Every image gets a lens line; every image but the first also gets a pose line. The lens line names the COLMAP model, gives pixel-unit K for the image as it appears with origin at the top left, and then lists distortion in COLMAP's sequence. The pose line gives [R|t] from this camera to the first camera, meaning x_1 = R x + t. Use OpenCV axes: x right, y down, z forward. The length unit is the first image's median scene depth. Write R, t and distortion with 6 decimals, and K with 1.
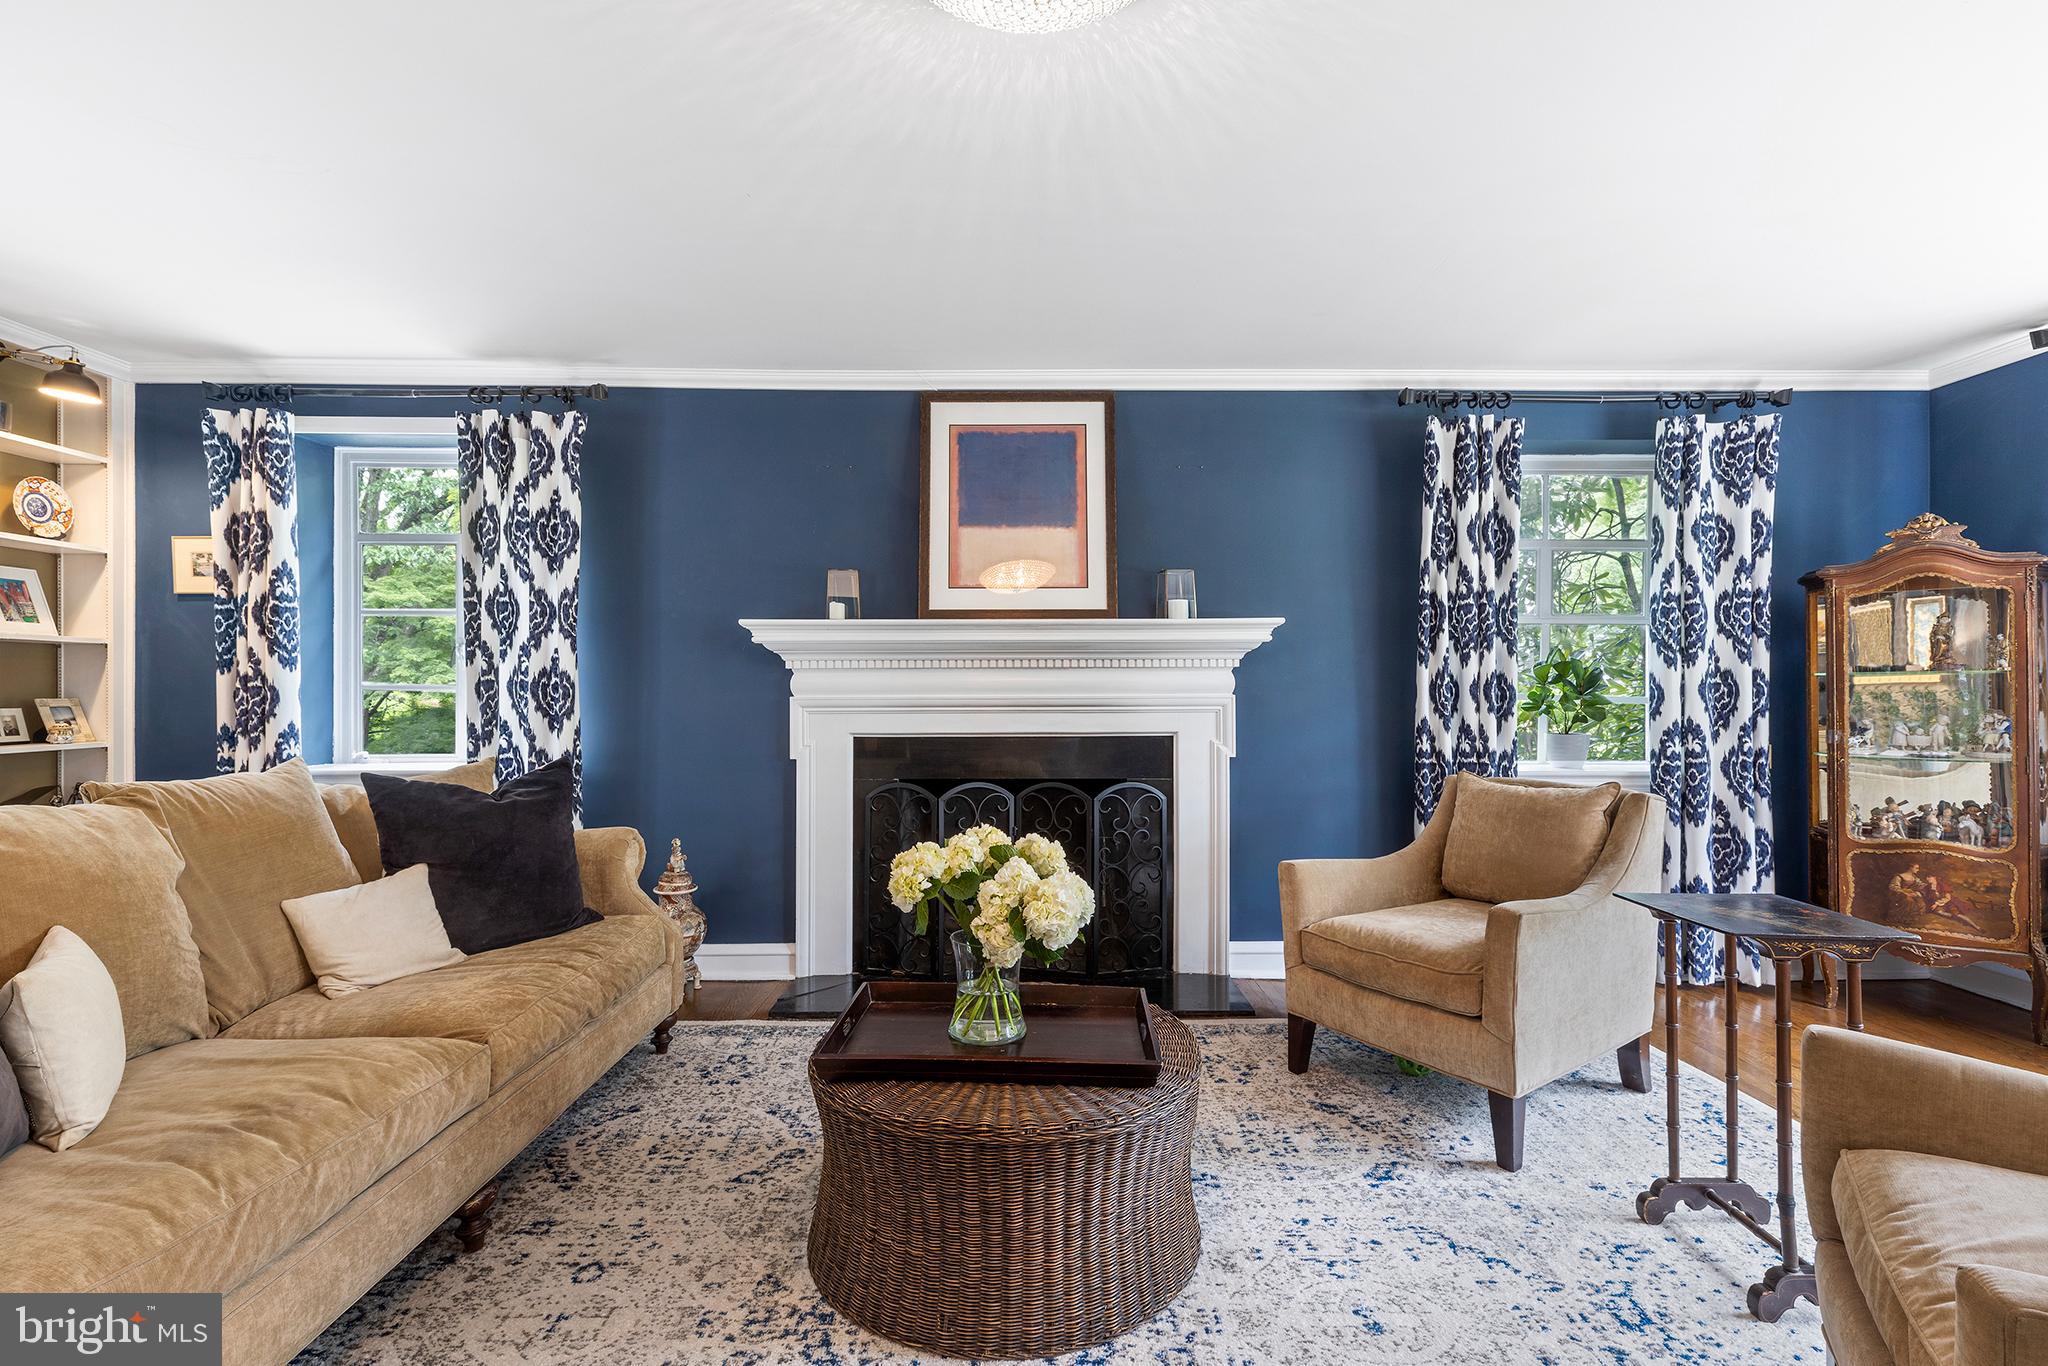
lens RADIAL K [[913.5, 0, 1042.1], [0, 913.5, 691.2], [0, 0, 1]] dist [0.004267, 0.000221]
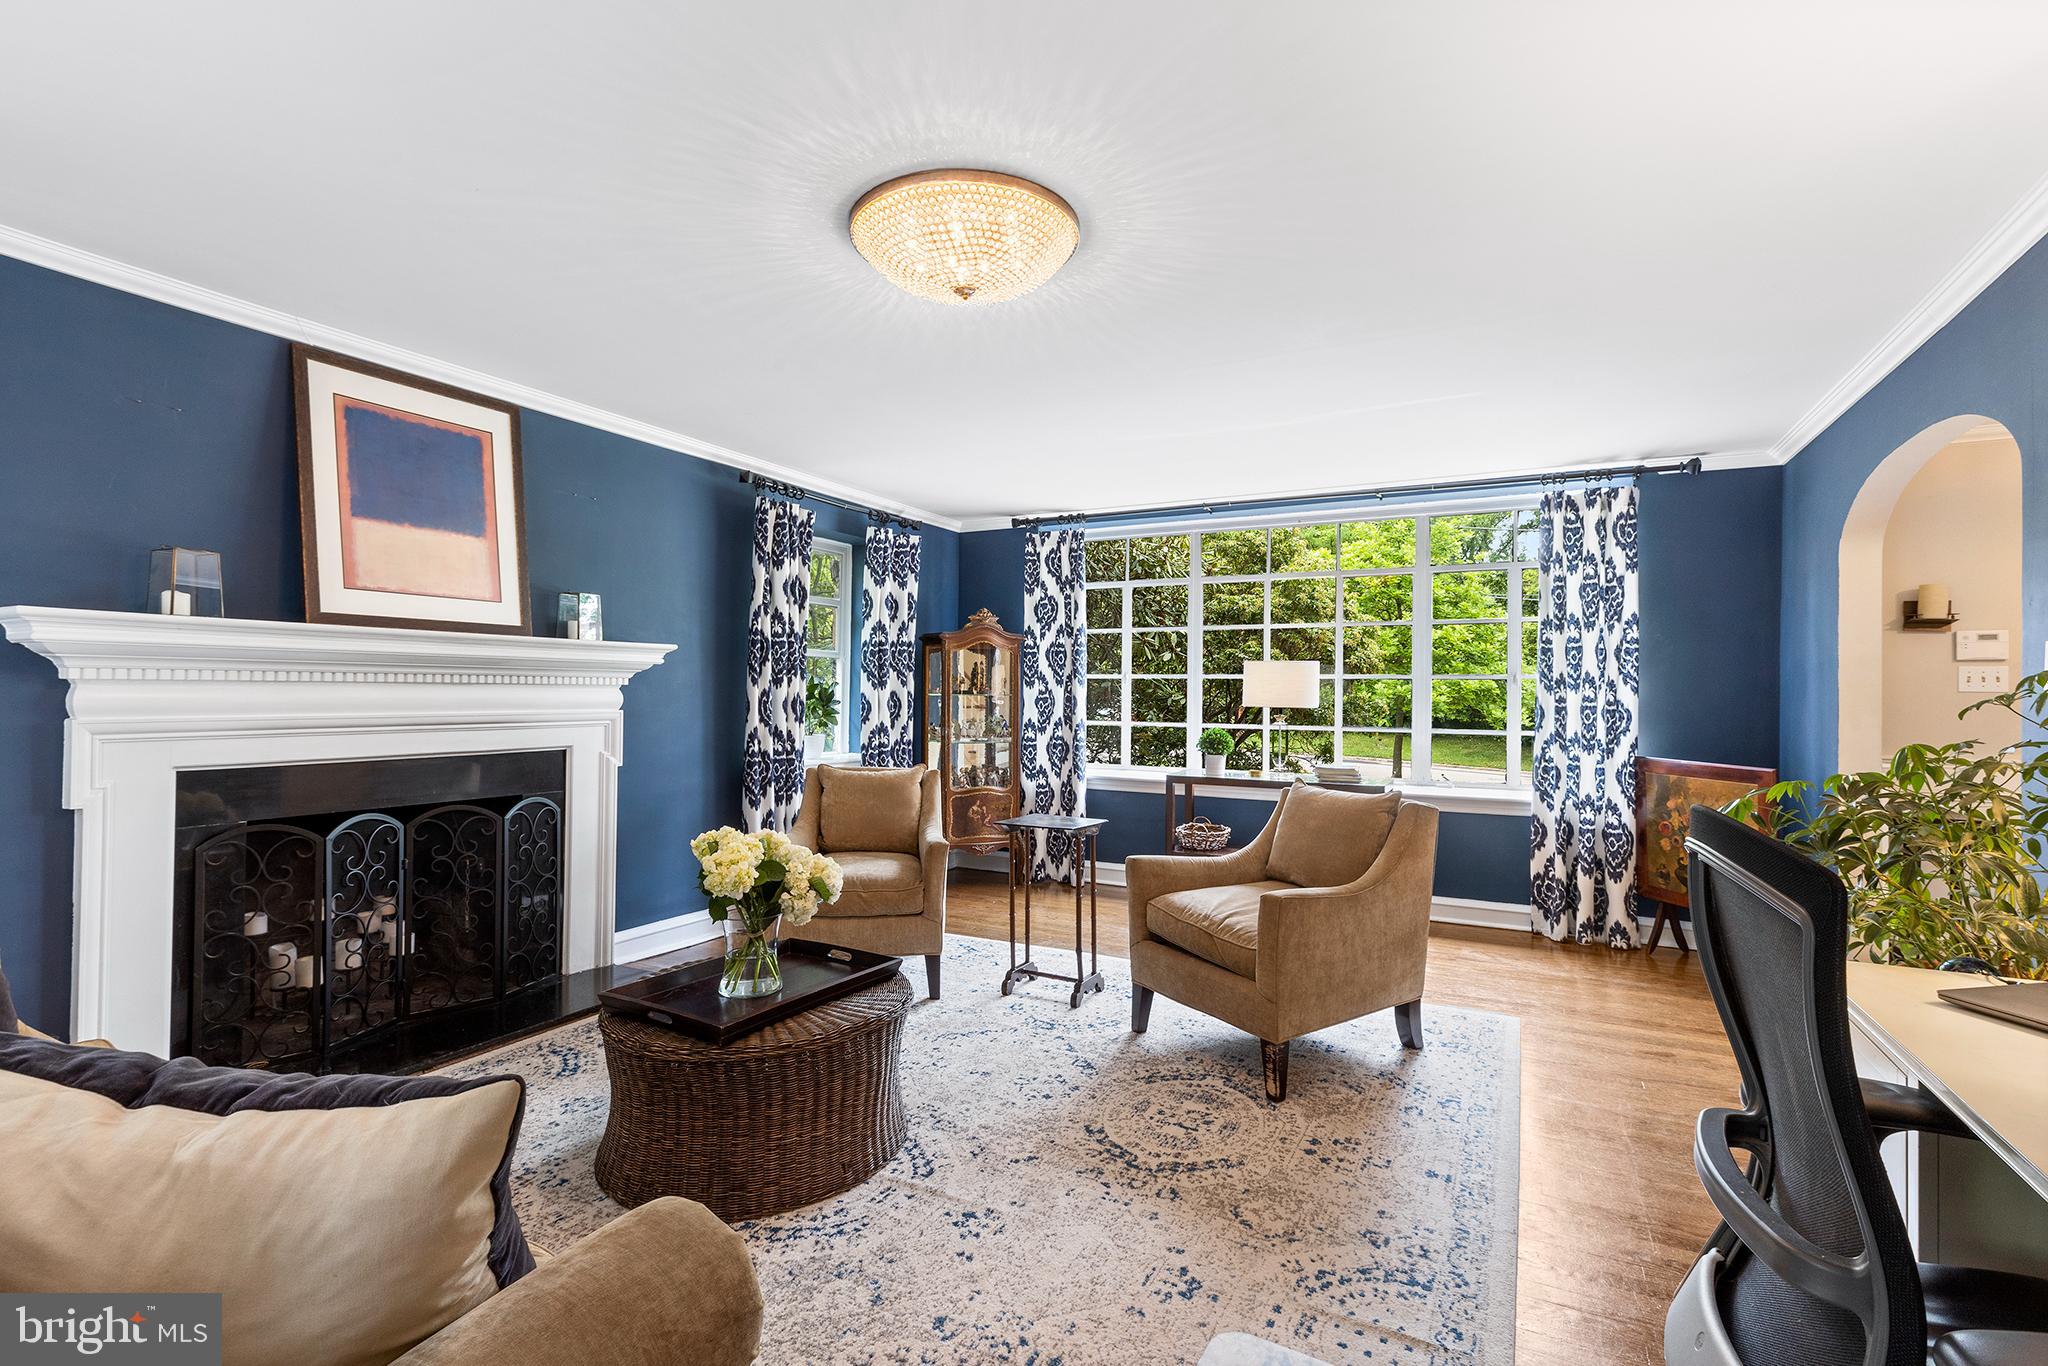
lens RADIAL K [[913.5, 0, 1017.4], [0, 913.5, 697.3], [0, 0, 1]] dist [0.004267, 0.000221]
pose [[0.497005, 0.002207, 0.867745, -0.526463], [-0.009401, 0.999952, 0.002842, -0.019795], [-0.867697, -0.009570, 0.497002, 0.031608]]
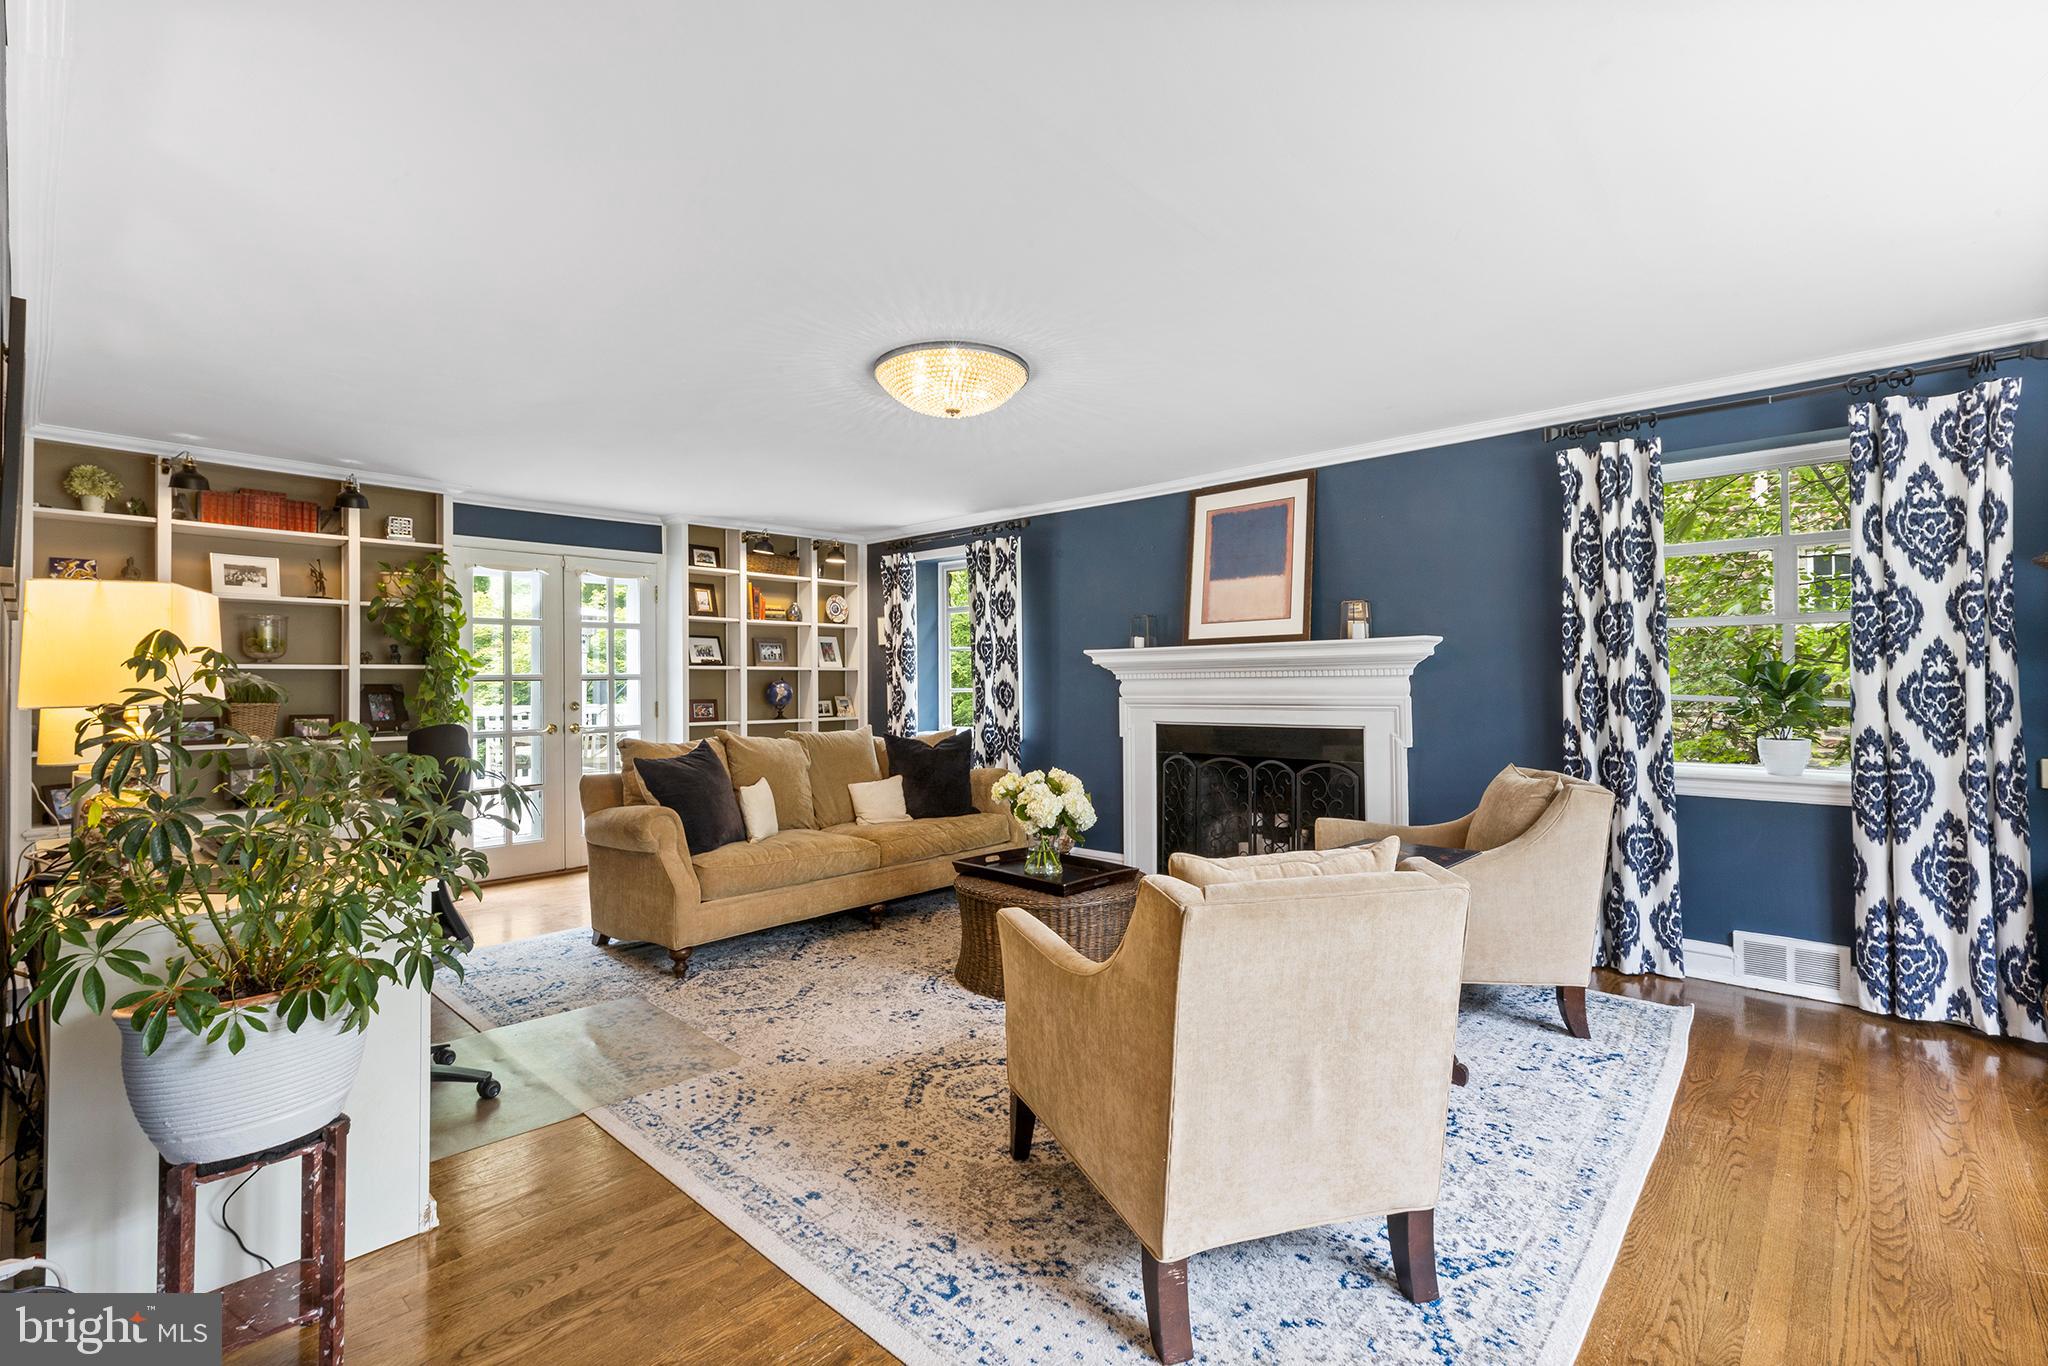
lens RADIAL K [[913.5, 0, 1060.6], [0, 913.5, 679.5], [0, 0, 1]] dist [0.004267, 0.000221]
pose [[0.743862, -0.007432, -0.668292, 0.704449], [0.005402, 0.999972, -0.005107, -0.017172], [0.668311, 0.000189, 0.743882, -0.241647]]
